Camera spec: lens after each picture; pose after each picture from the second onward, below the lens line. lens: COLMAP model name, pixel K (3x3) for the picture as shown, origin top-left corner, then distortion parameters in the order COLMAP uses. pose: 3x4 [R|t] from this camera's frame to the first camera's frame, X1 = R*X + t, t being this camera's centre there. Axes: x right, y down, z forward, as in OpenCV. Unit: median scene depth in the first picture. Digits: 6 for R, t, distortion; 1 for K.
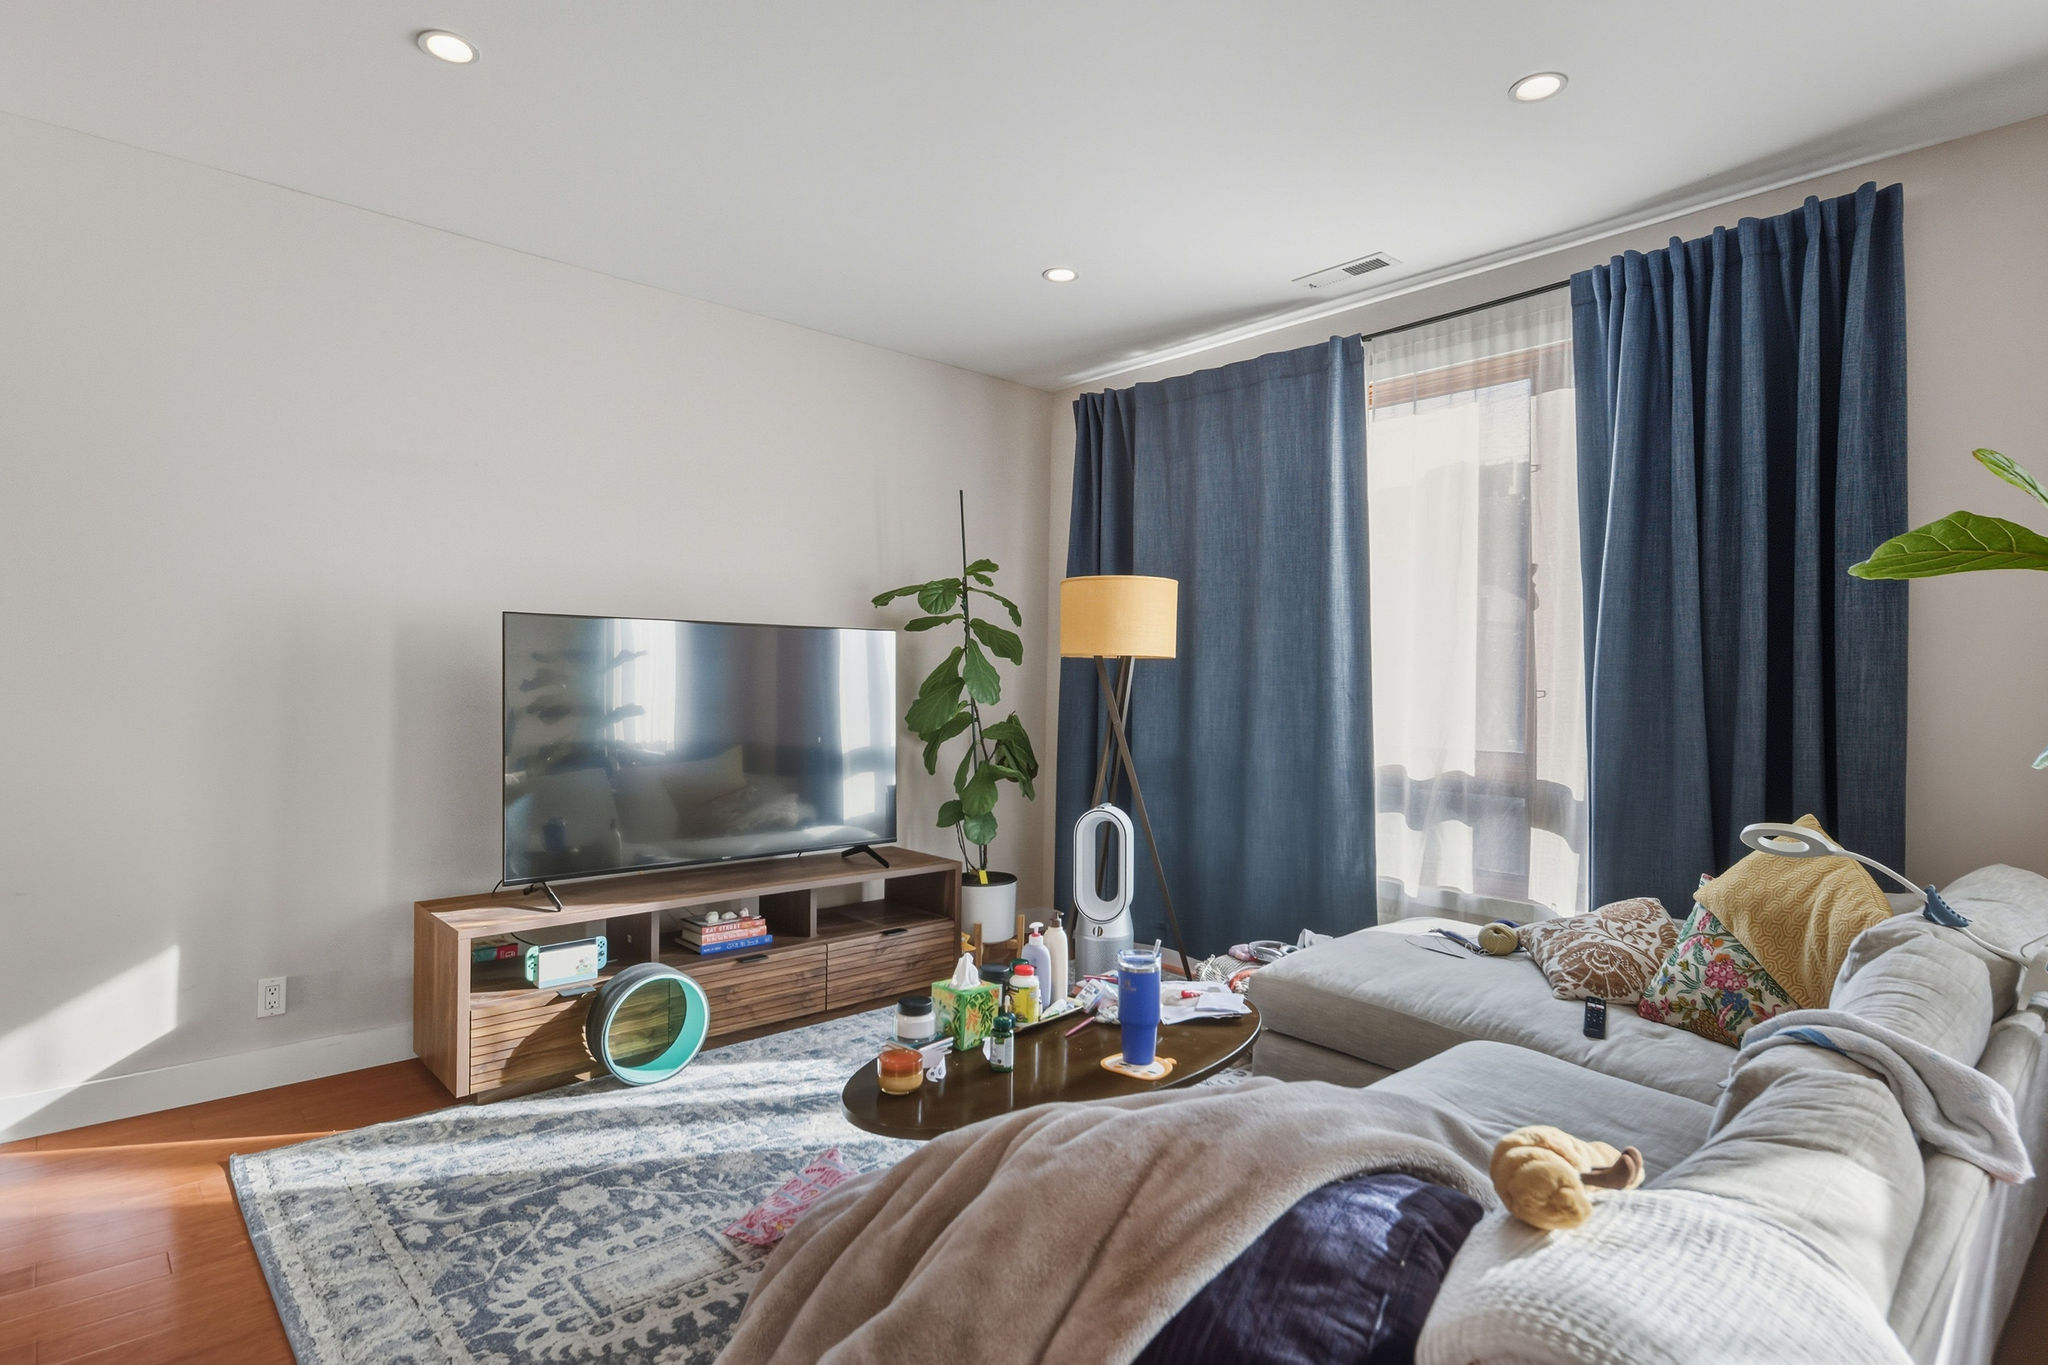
lens RADIAL K [[1036.5, 0, 1024.0], [0, 1036.5, 682.5], [0, 0, 1]] dist [0.000723, -0.000131]
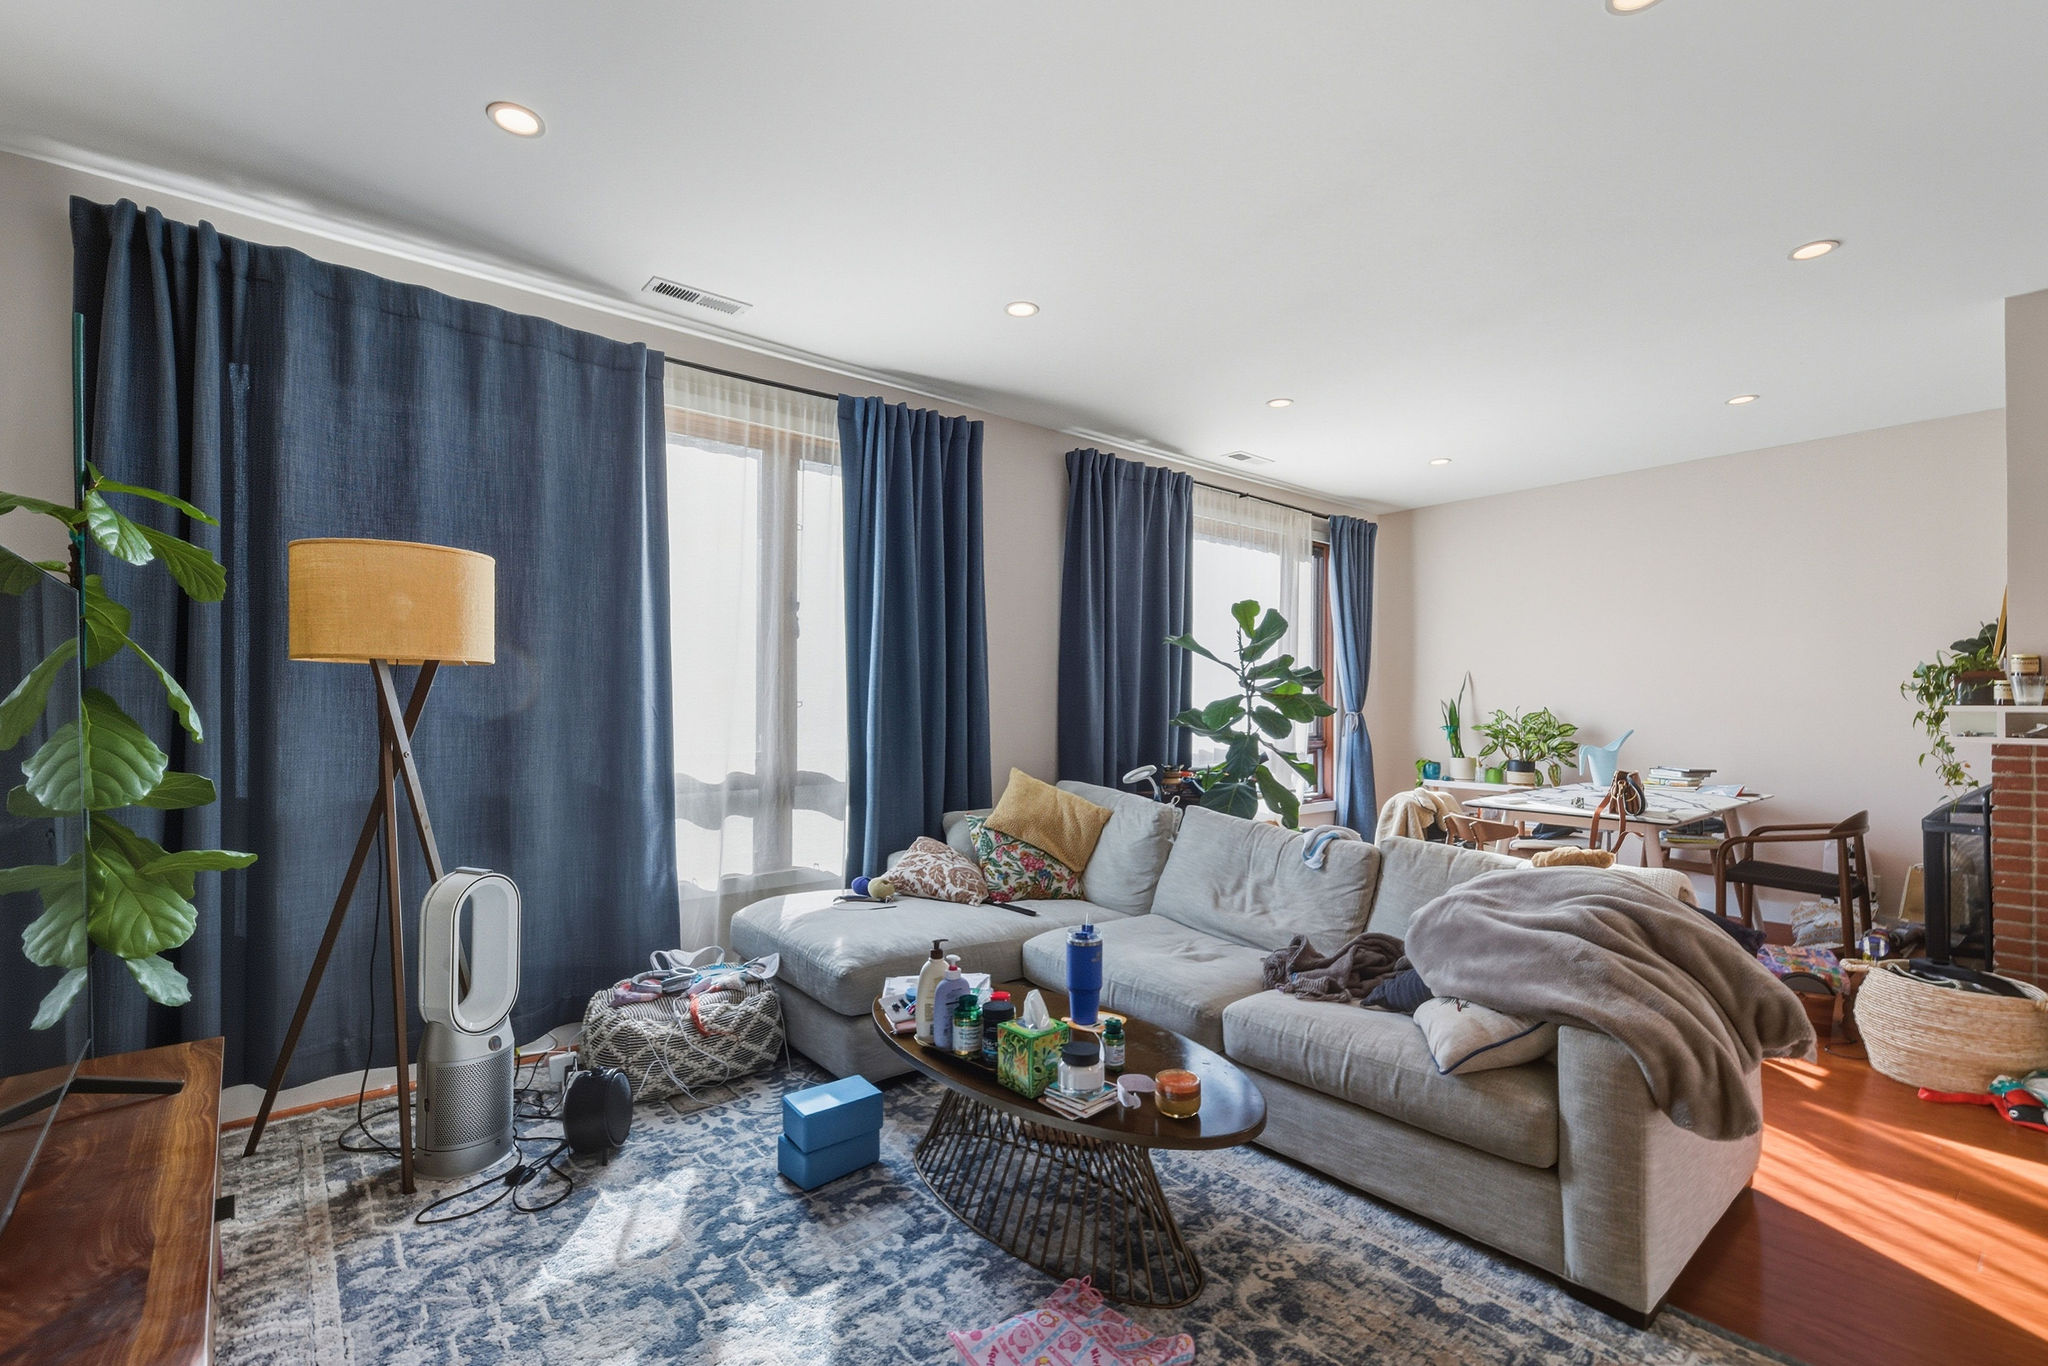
lens RADIAL K [[929.7, 0, 1024.0], [0, 929.7, 683.0], [0, 0, 1]] dist [-0.000996, -0.000250]
pose [[0.028227, 0.005651, 0.999586, -0.874338], [-0.001548, 0.999983, -0.005609, -0.012182], [-0.999600, -0.001389, 0.028235, 0.943908]]
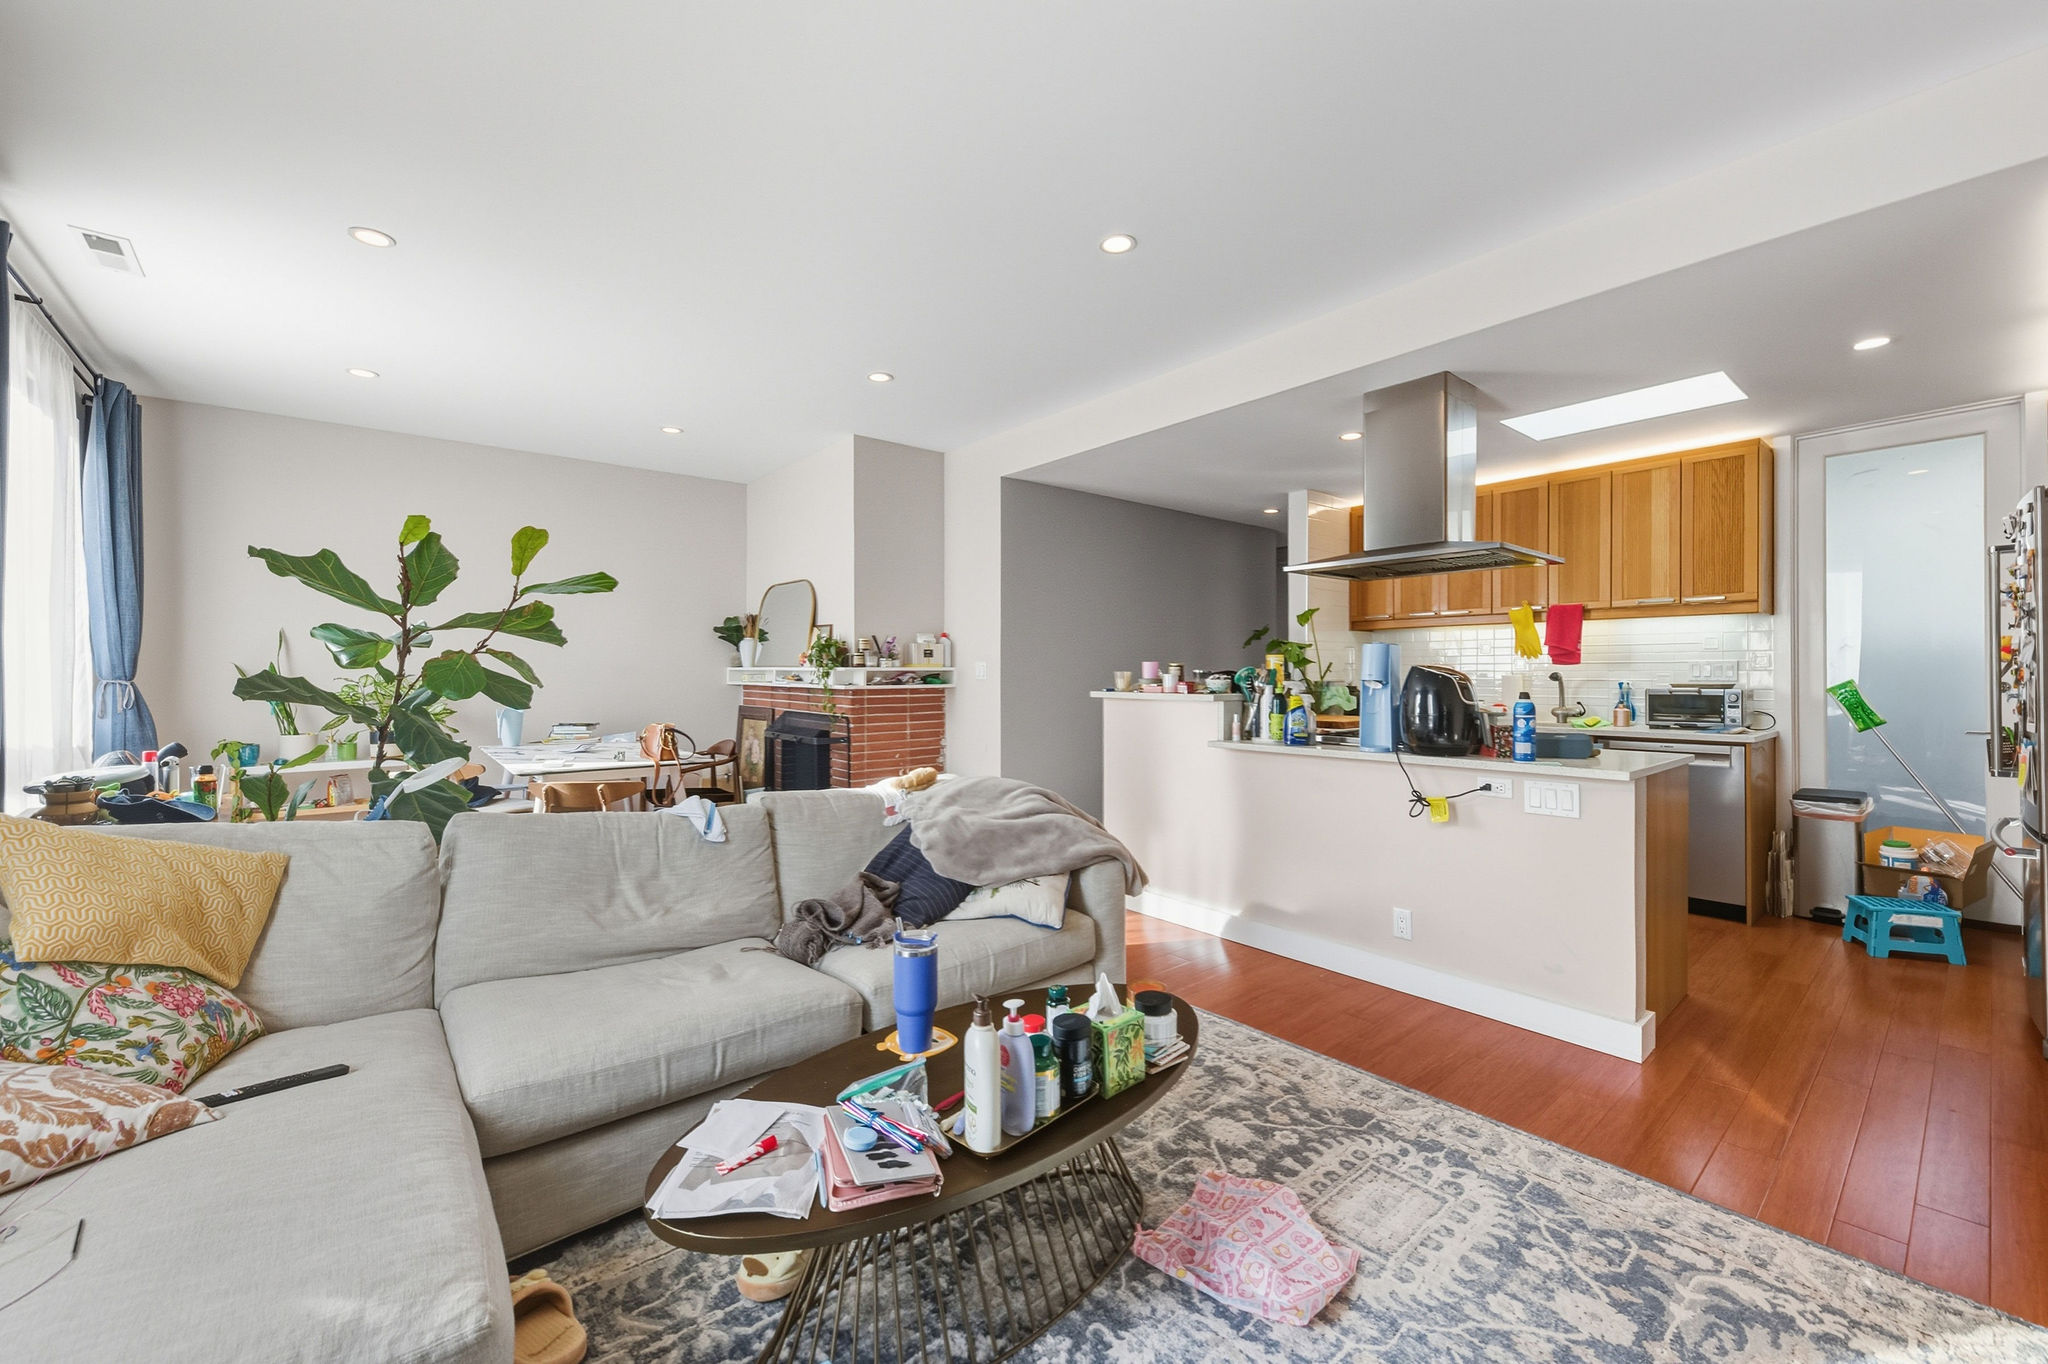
lens RADIAL K [[812.3, 0, 1059.8], [0, 812.3, 666.6], [0, 0, 1]] dist [0.000392, -0.000148]
pose [[-0.999915, -0.012902, -0.002000, -0.014396], [-0.012890, 0.999901, -0.005730, 0.014686], [0.002074, -0.005704, -0.999982, 1.601854]]
